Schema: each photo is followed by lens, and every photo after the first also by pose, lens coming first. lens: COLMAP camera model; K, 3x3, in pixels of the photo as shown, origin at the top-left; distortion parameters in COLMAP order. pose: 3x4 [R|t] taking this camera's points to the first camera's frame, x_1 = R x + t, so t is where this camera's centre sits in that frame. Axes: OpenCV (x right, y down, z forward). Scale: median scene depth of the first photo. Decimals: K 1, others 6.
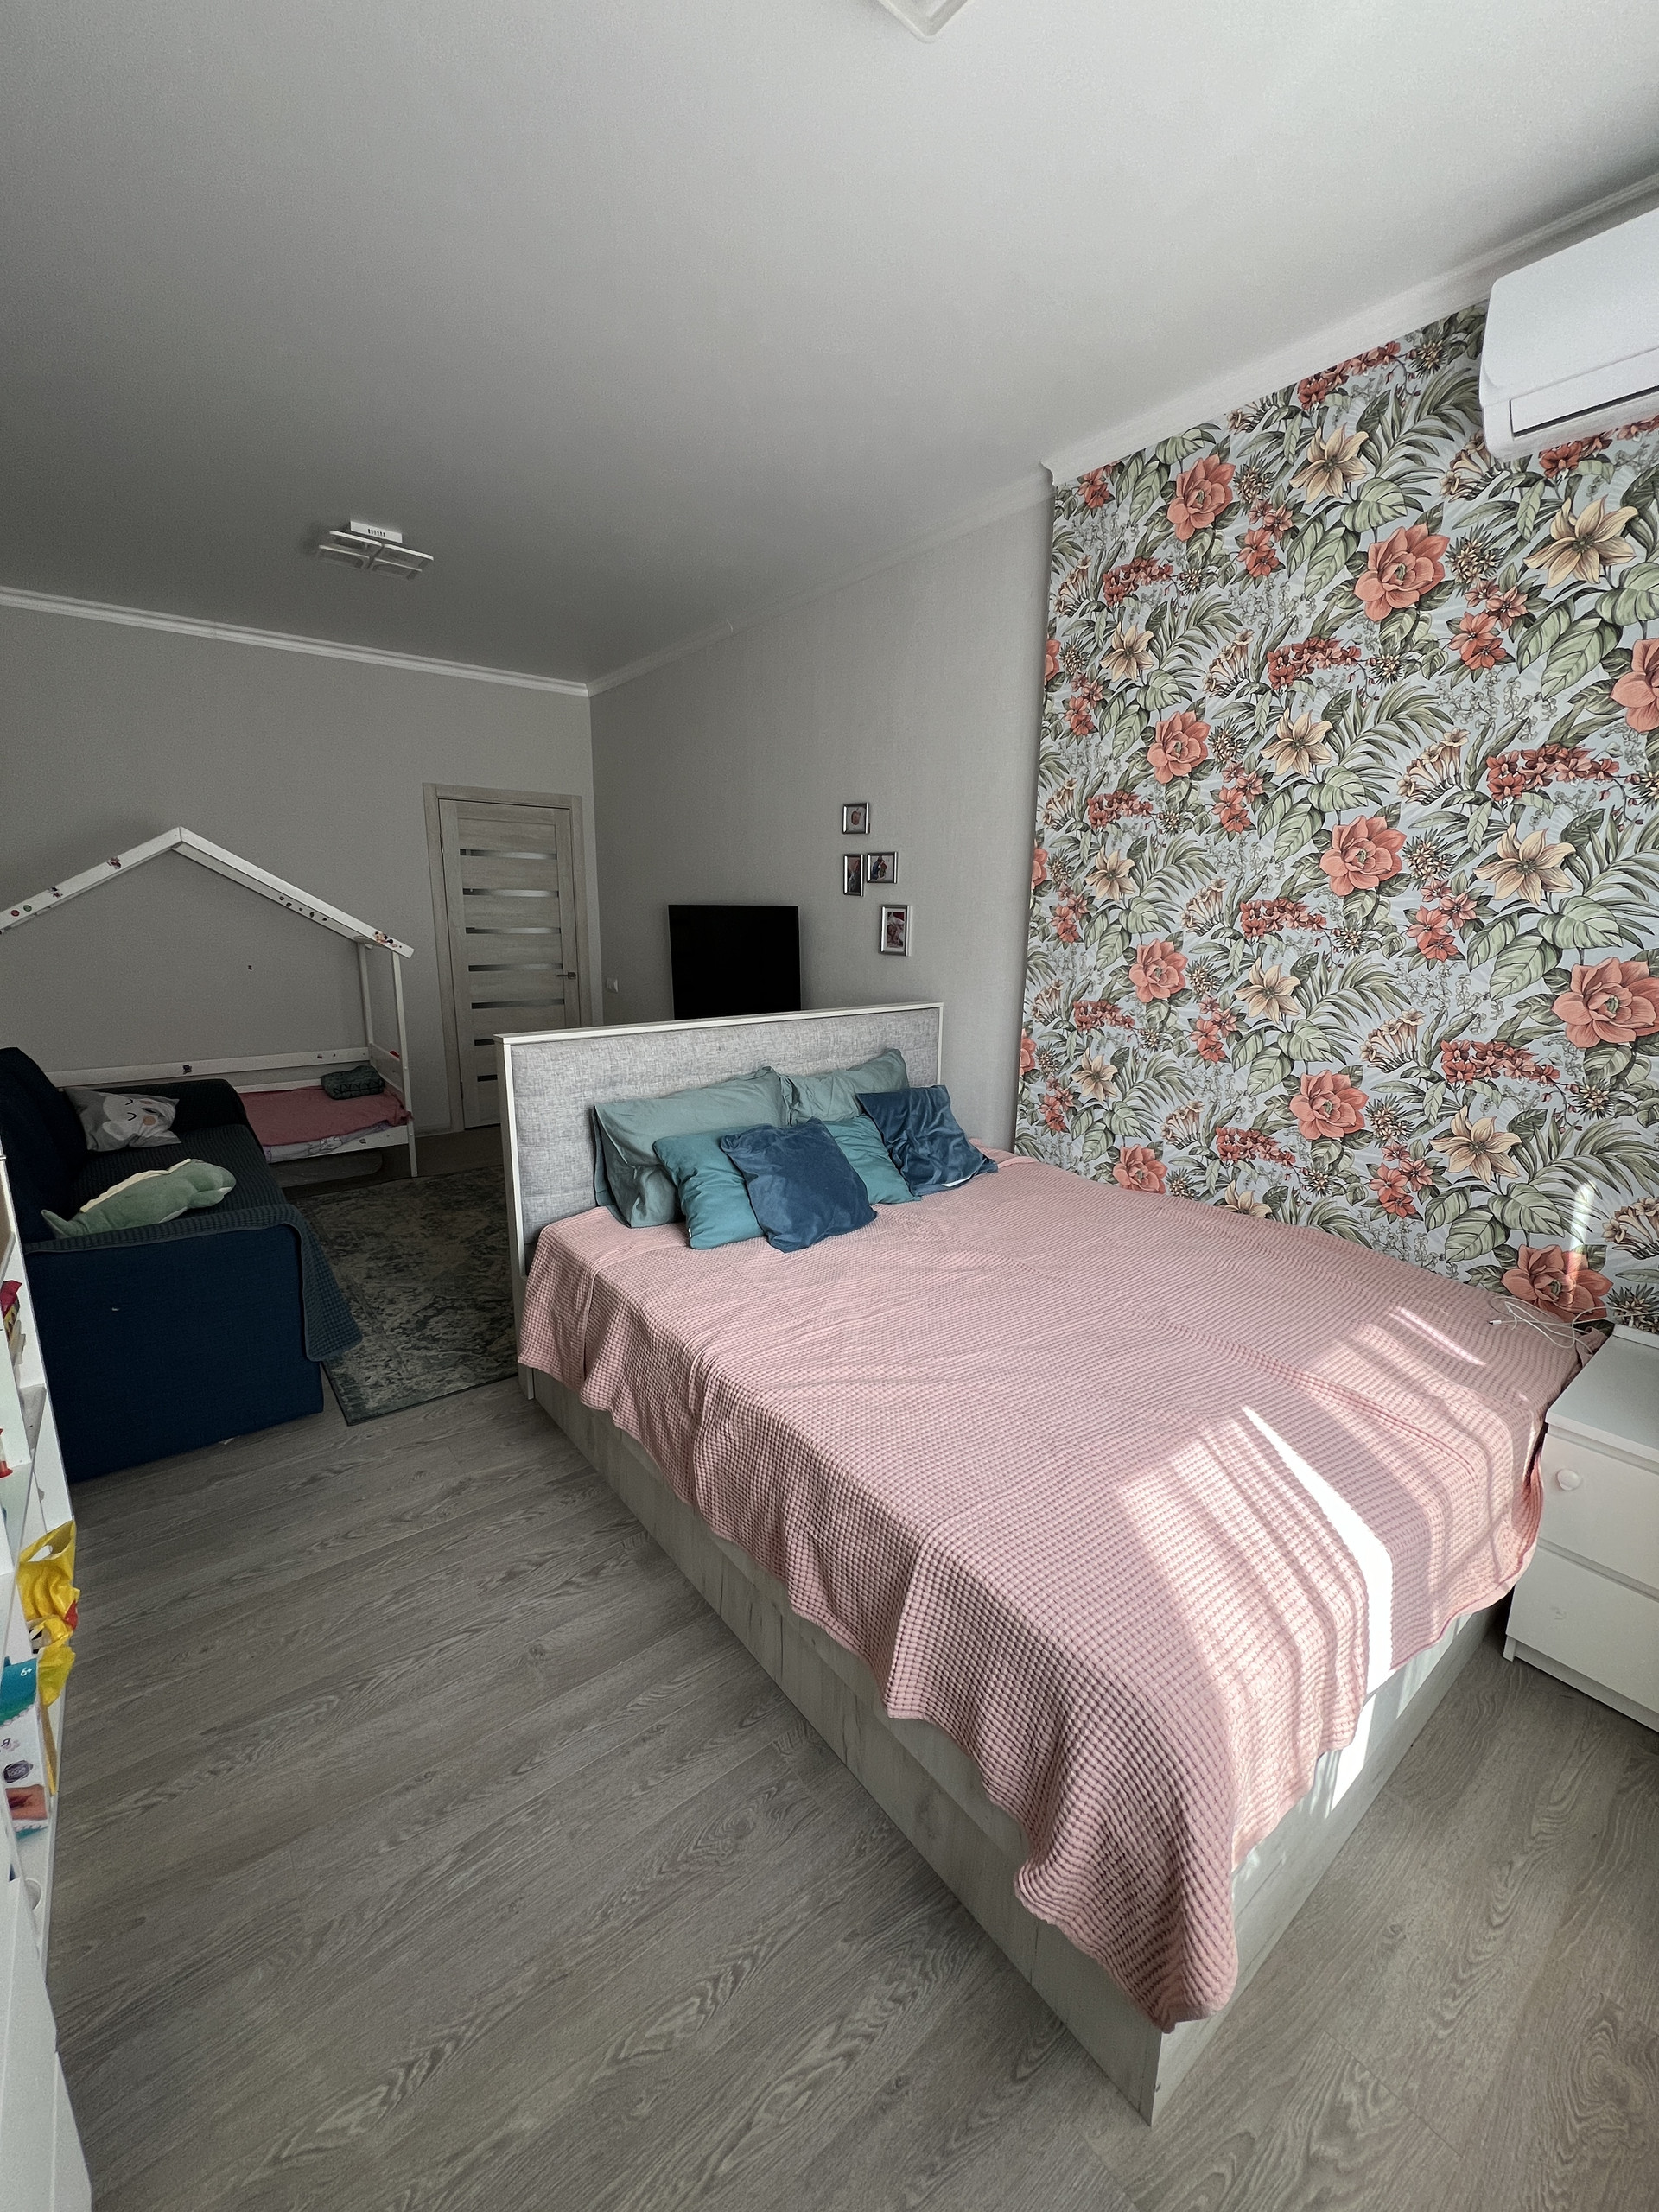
lens RADIAL K [[890.5, 0, 828.6], [0, 890.5, 1104.2], [0, 0, 1]] dist [-0.002785, -0.000096]
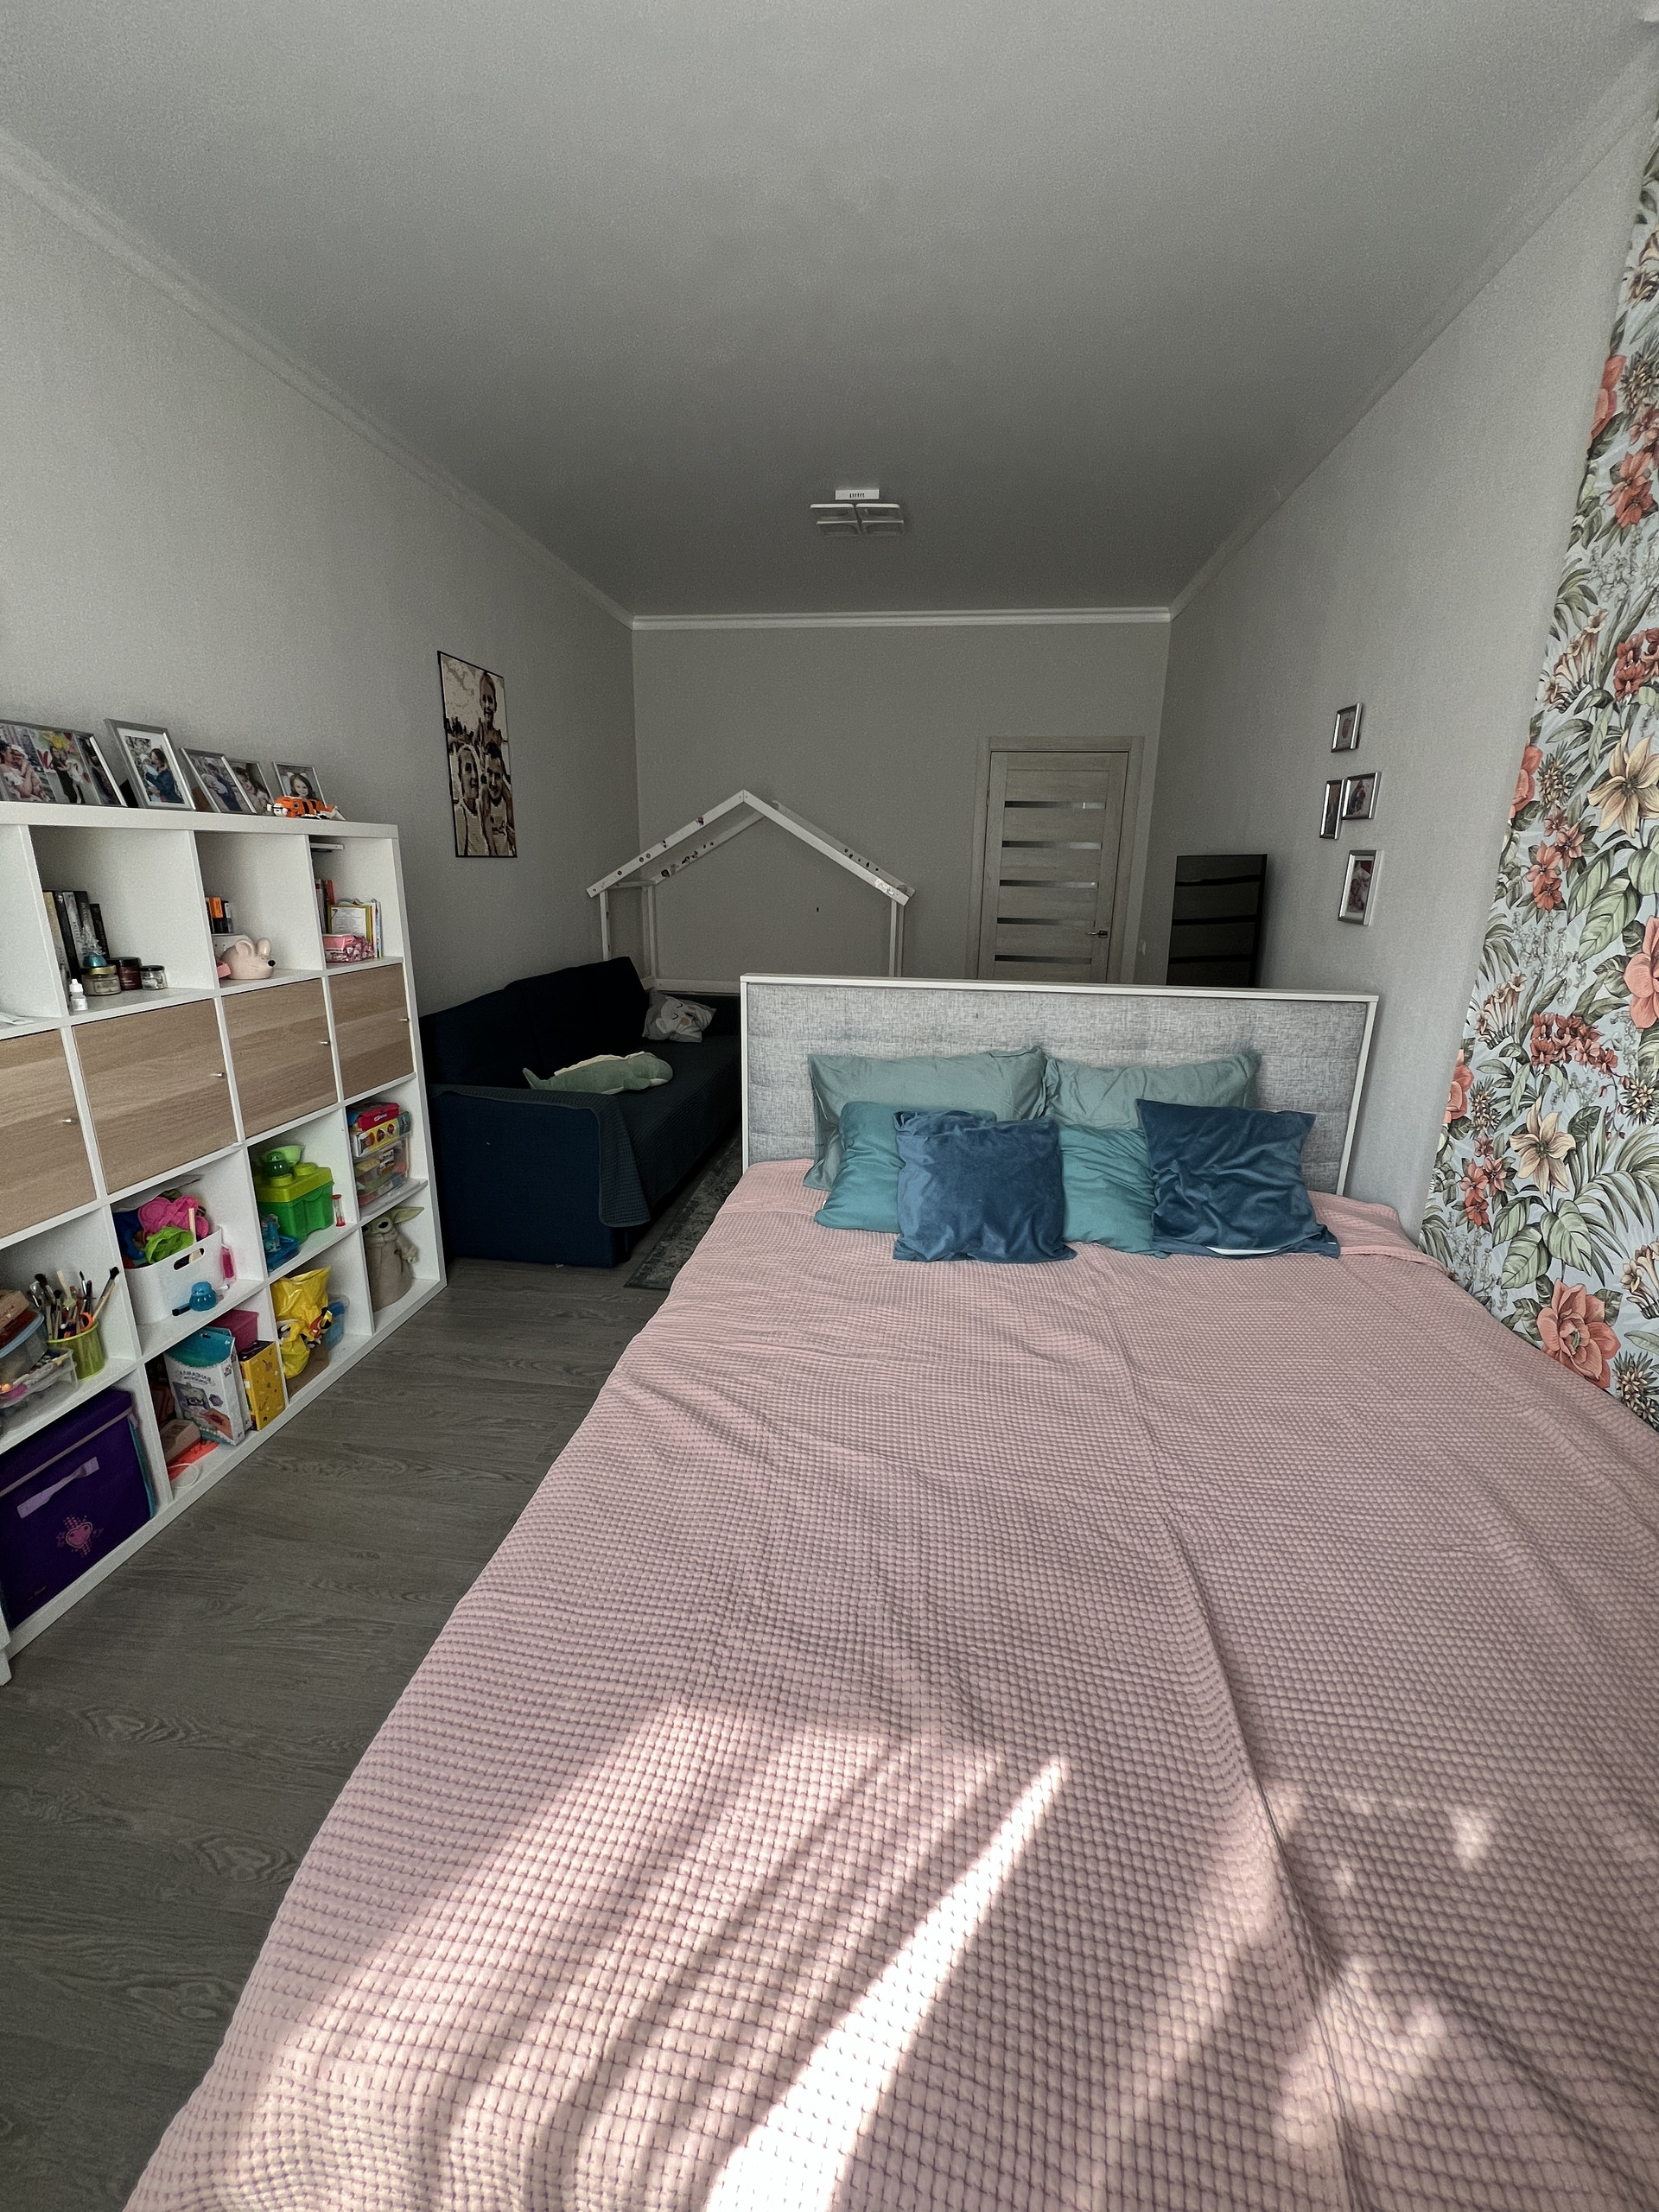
lens RADIAL K [[884.1, 0, 824.1], [0, 884.1, 1101.9], [0, 0, 1]] dist [-0.001656, 0.000525]
pose [[0.700919, 0.190024, -0.687462, 0.384911], [-0.161322, 0.981115, 0.106714, -0.049518], [0.694758, 0.036104, 0.718337, 0.291871]]
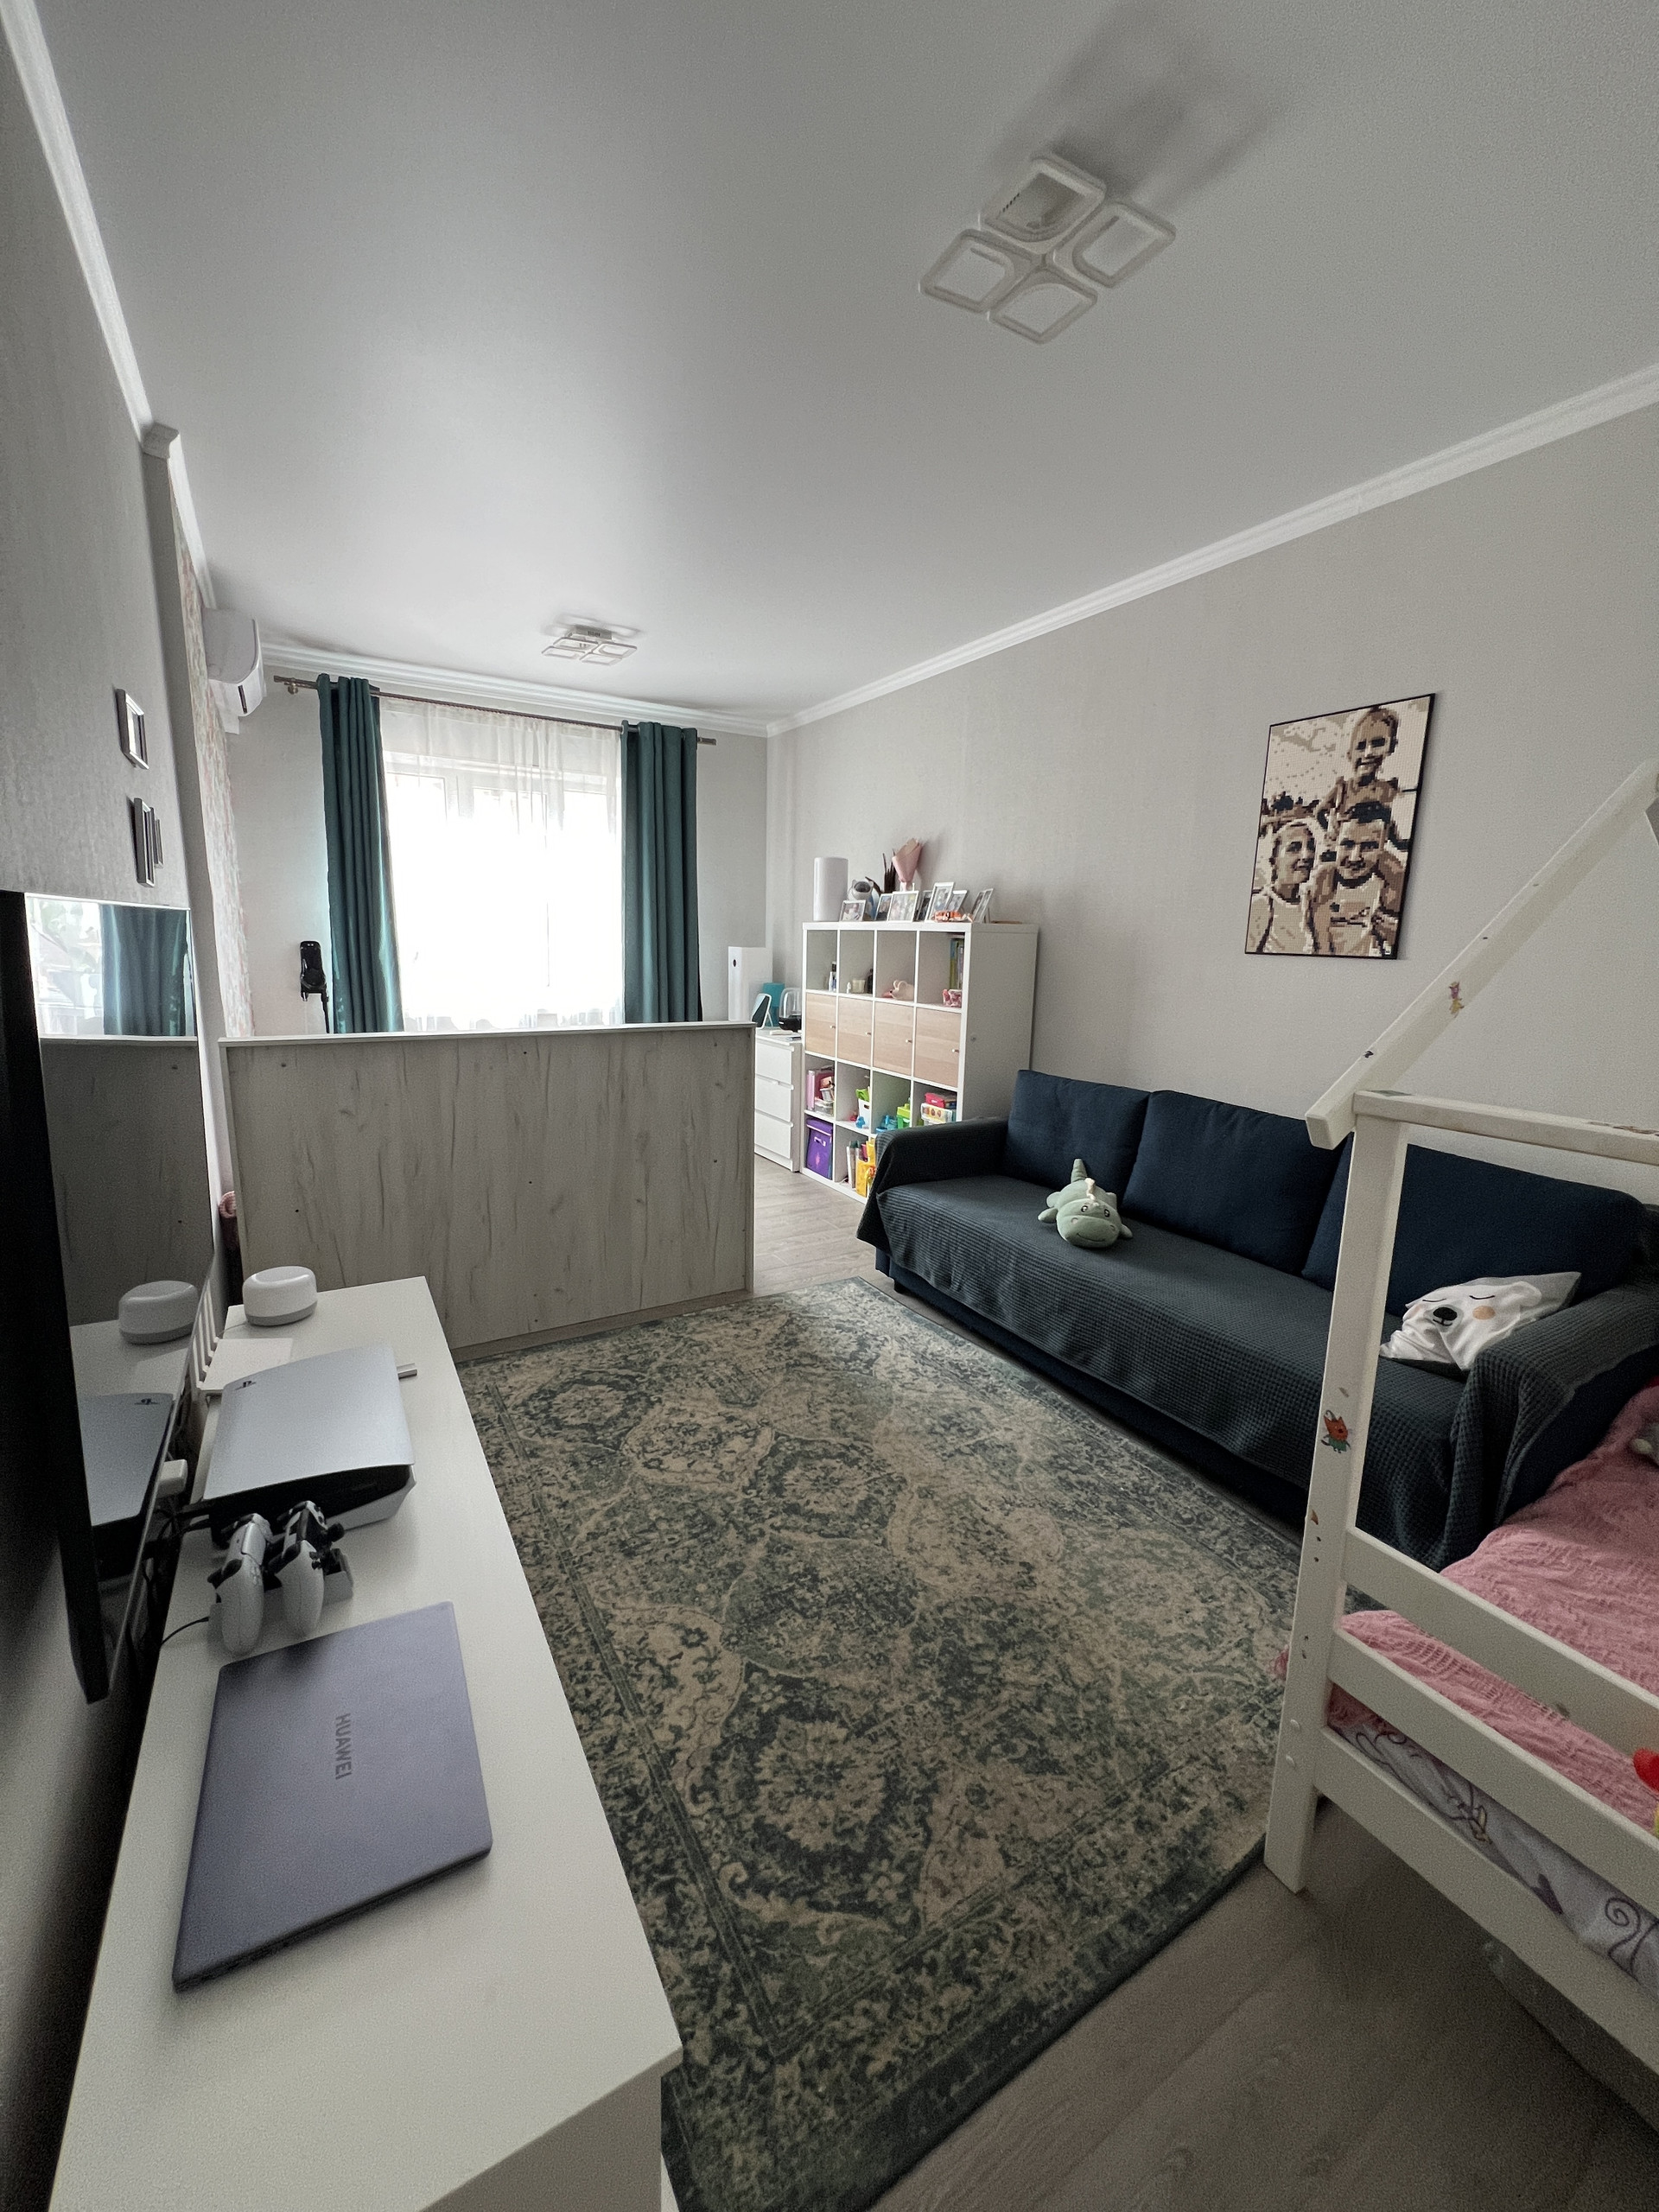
lens RADIAL K [[884.1, 0, 831.6], [0, 884.1, 1100.4], [0, 0, 1]] dist [-0.001656, 0.000525]
pose [[-0.992380, -0.056514, 0.109494, -0.581469], [-0.008925, 0.919254, 0.393565, -0.453138], [-0.122895, 0.389588, -0.912753, 2.043239]]
